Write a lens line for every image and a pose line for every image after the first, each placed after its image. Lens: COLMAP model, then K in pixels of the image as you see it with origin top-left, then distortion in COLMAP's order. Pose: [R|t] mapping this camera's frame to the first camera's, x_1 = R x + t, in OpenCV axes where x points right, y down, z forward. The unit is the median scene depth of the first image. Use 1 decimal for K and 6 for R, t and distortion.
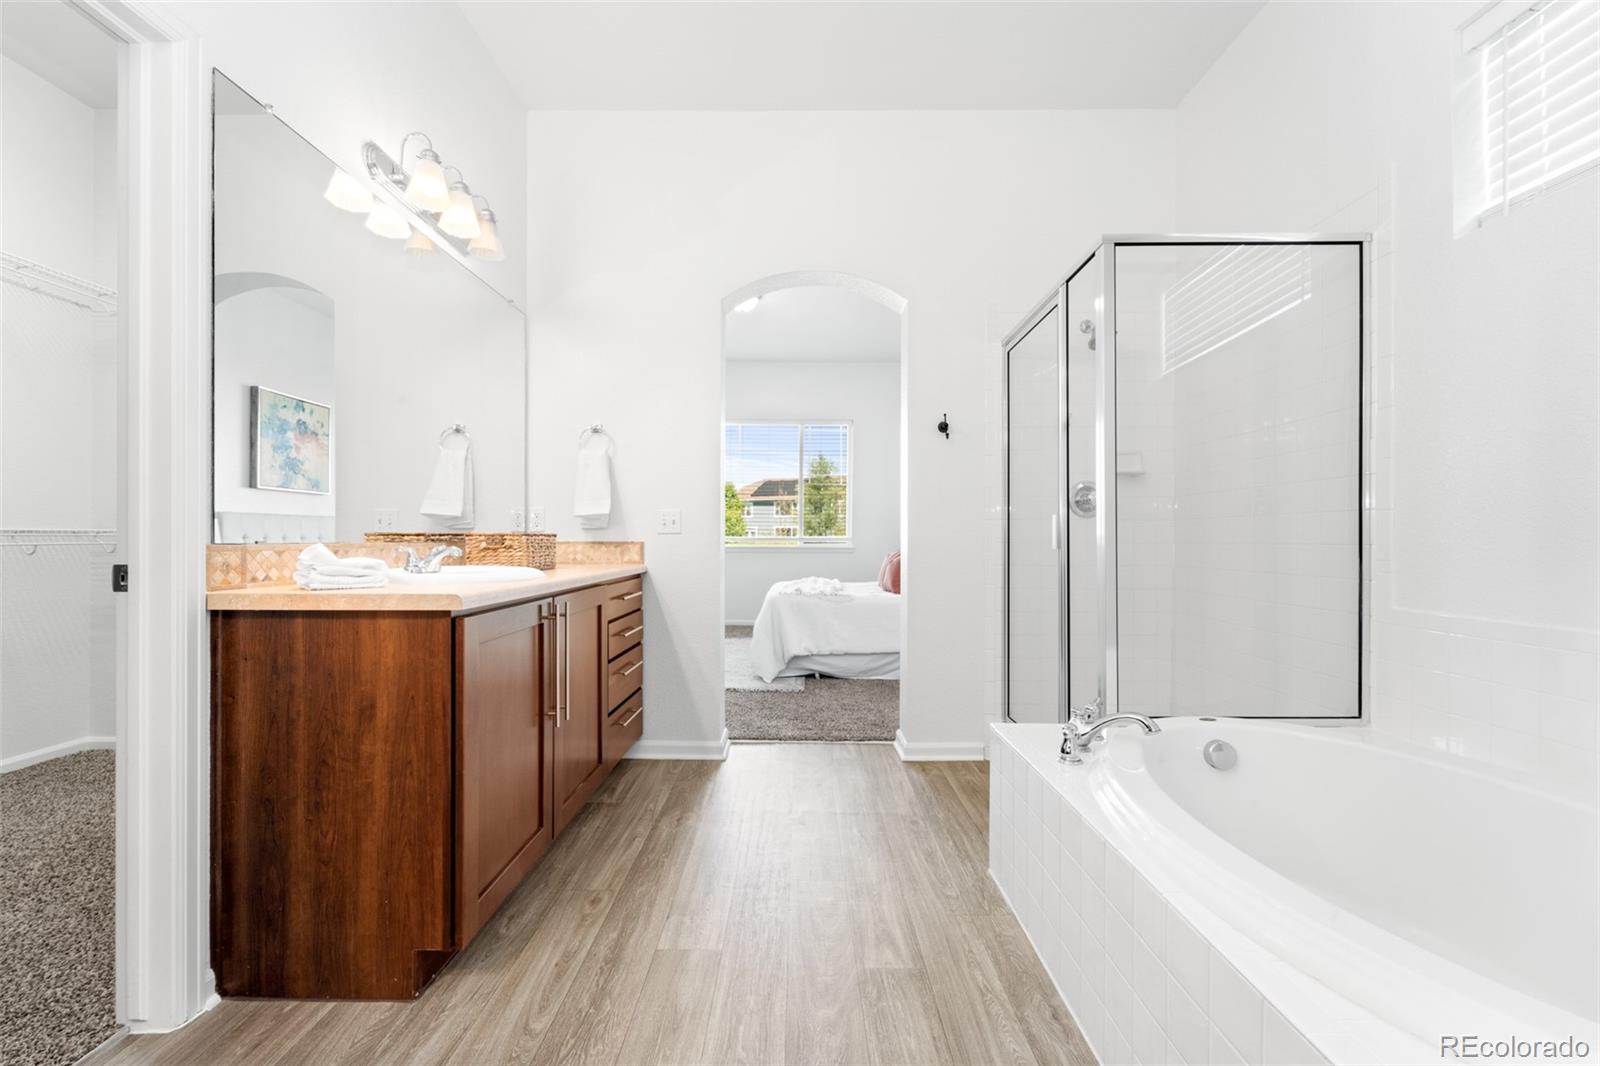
lens RADIAL K [[648.3, 0, 802.0], [0, 648.3, 534.6], [0, 0, 1]] dist [-0.002416, -0.000056]
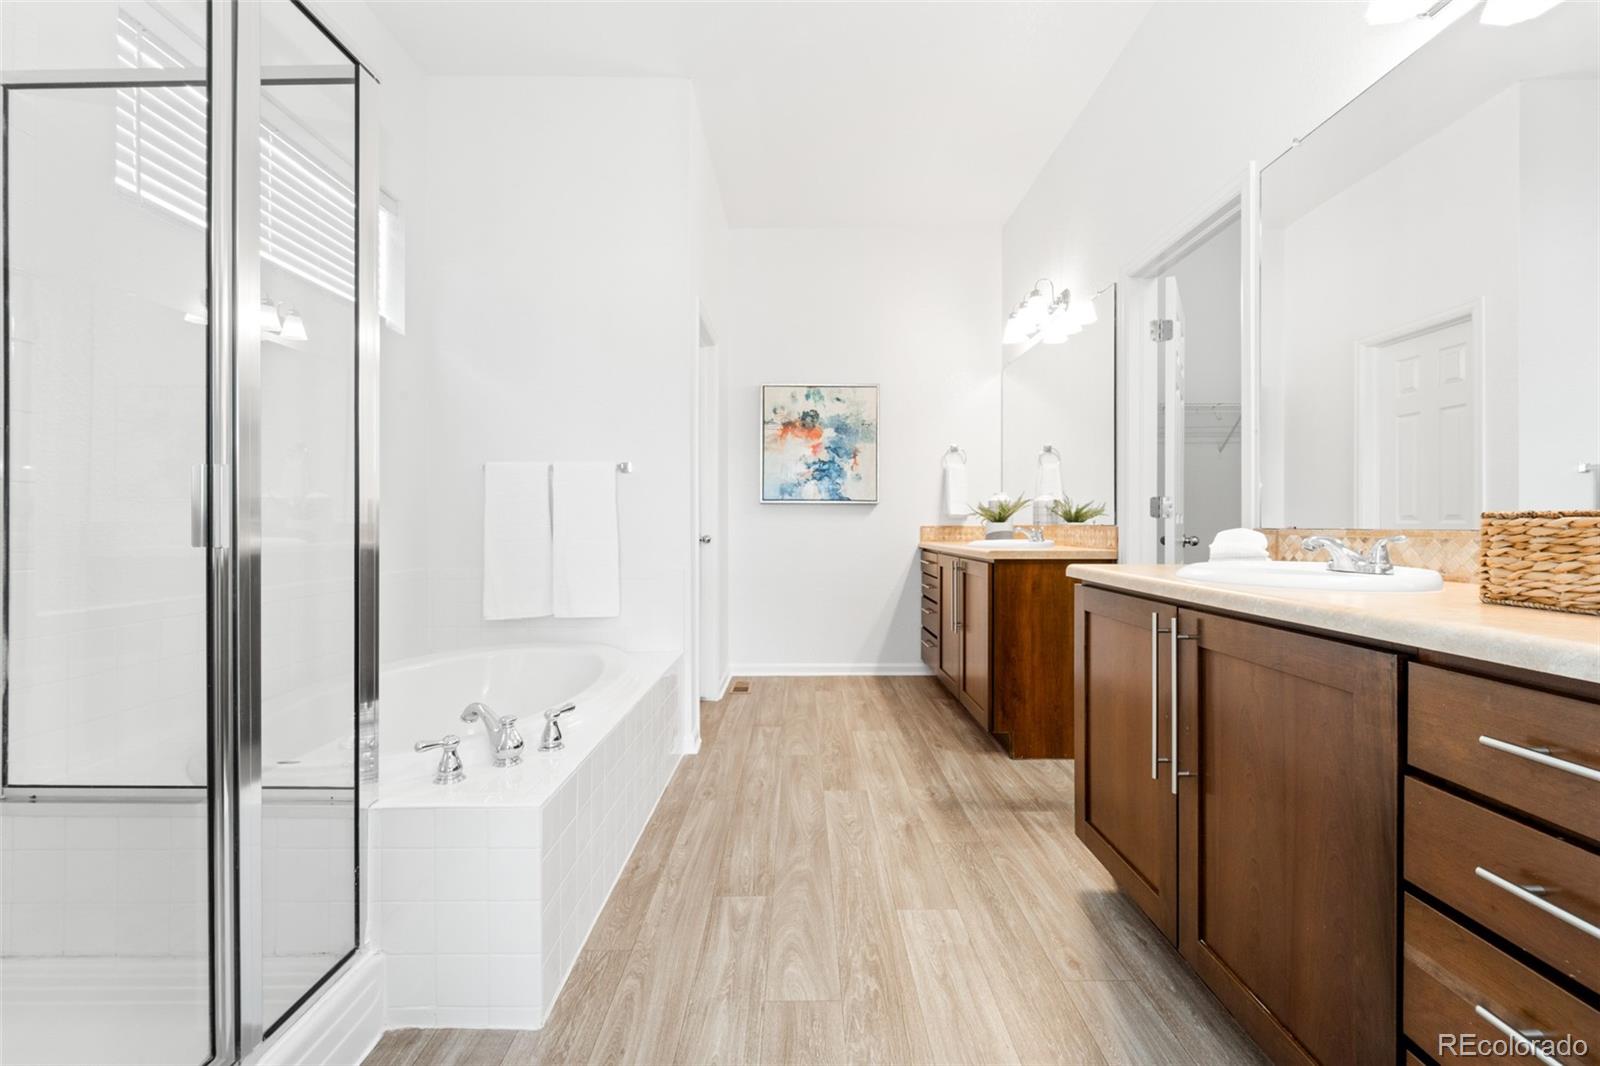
lens RADIAL K [[648.3, 0, 799.0], [0, 648.3, 526.2], [0, 0, 1]] dist [-0.002416, -0.000056]
pose [[-0.999987, -0.001136, 0.005031, 0.033266], [-0.001144, 0.999998, -0.001594, 0.012724], [-0.005029, -0.001600, -0.999986, 2.161677]]
